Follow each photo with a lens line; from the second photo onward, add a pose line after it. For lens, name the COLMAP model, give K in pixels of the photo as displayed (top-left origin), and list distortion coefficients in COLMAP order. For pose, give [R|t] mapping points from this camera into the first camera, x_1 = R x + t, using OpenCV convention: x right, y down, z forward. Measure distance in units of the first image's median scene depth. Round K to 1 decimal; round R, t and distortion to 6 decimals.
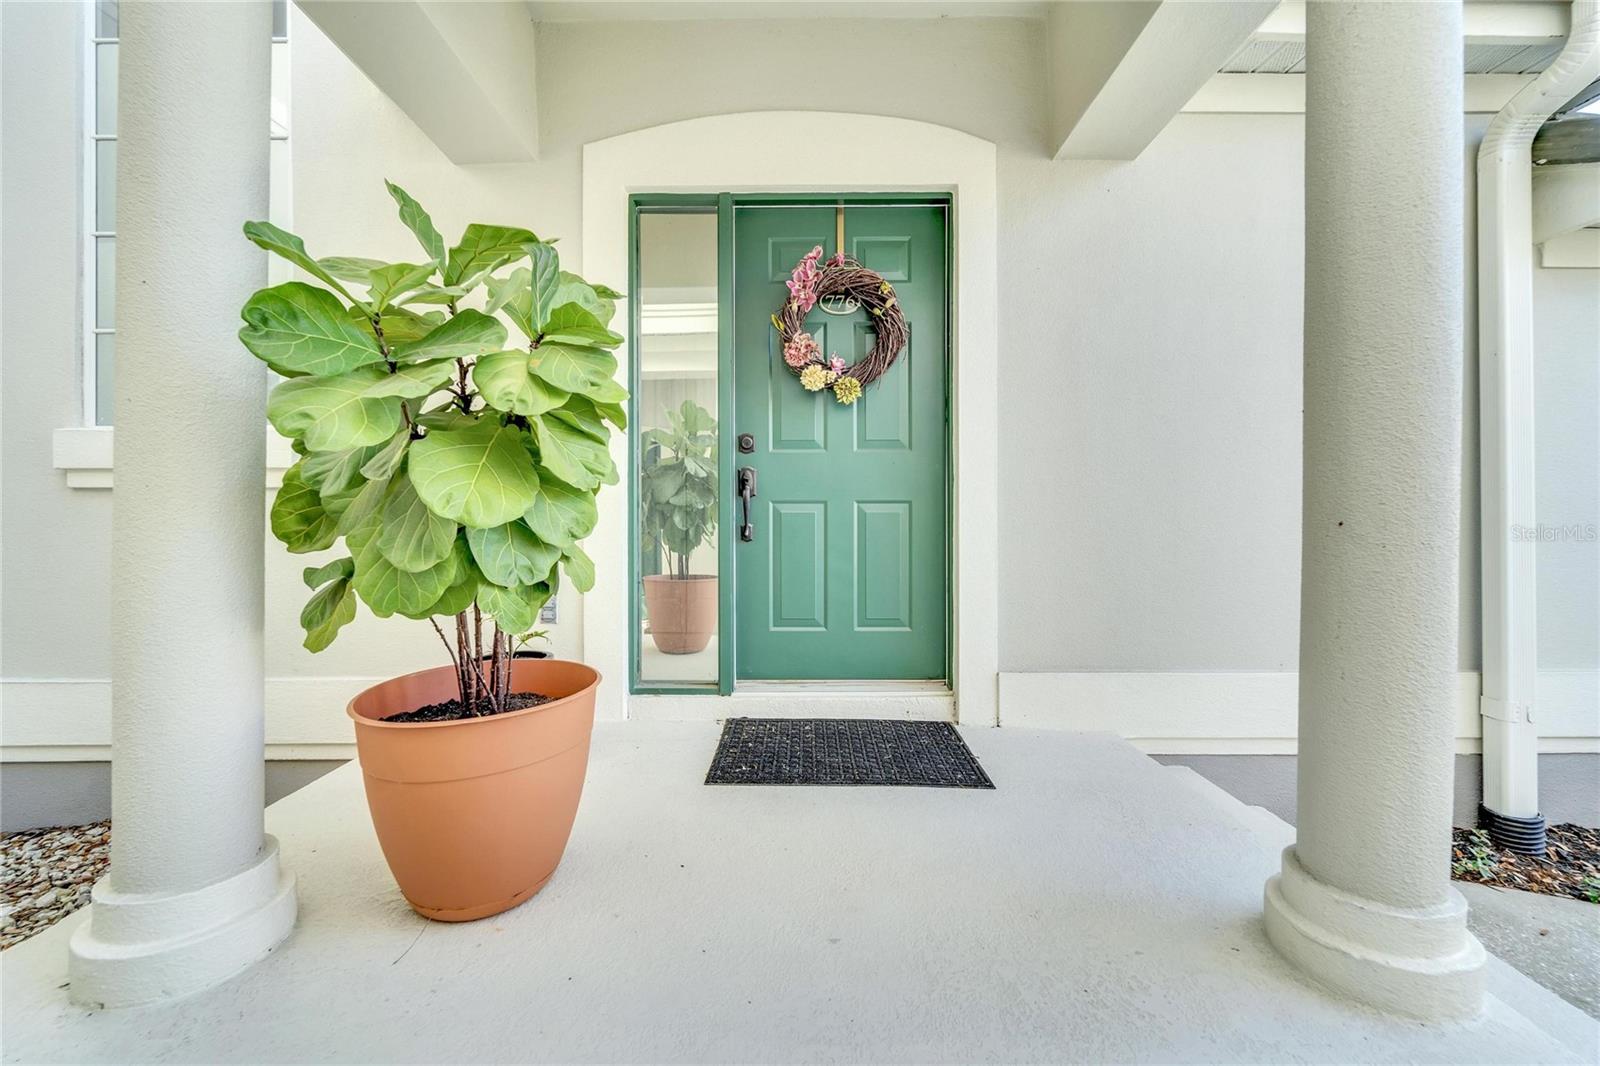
lens RADIAL K [[647.5, 0, 798.1], [0, 647.5, 522.3], [0, 0, 1]] dist [-0.001662, -0.000122]
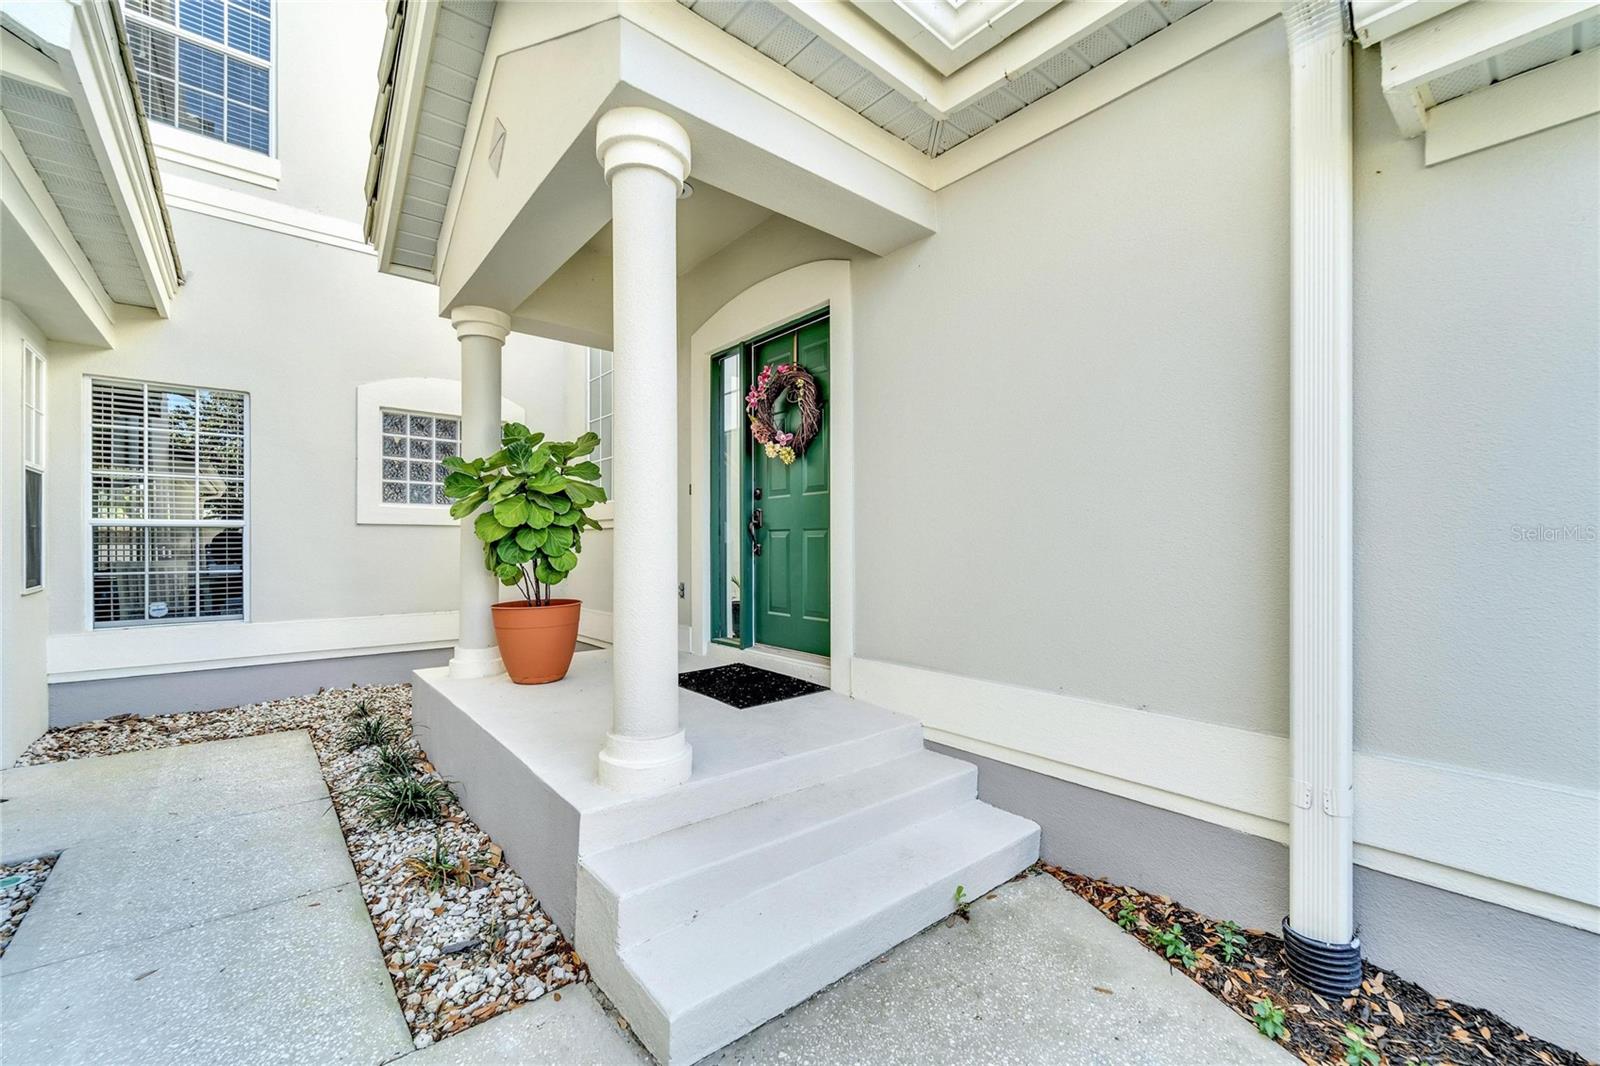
lens RADIAL K [[649.5, 0, 799.7], [0, 649.5, 547.4], [0, 0, 1]] dist [-0.000400, -0.000086]
pose [[0.647805, 0.007093, -0.761773, 1.251306], [0.000434, 0.999953, 0.009680, -0.006101], [0.761806, -0.006602, 0.647772, 0.051211]]
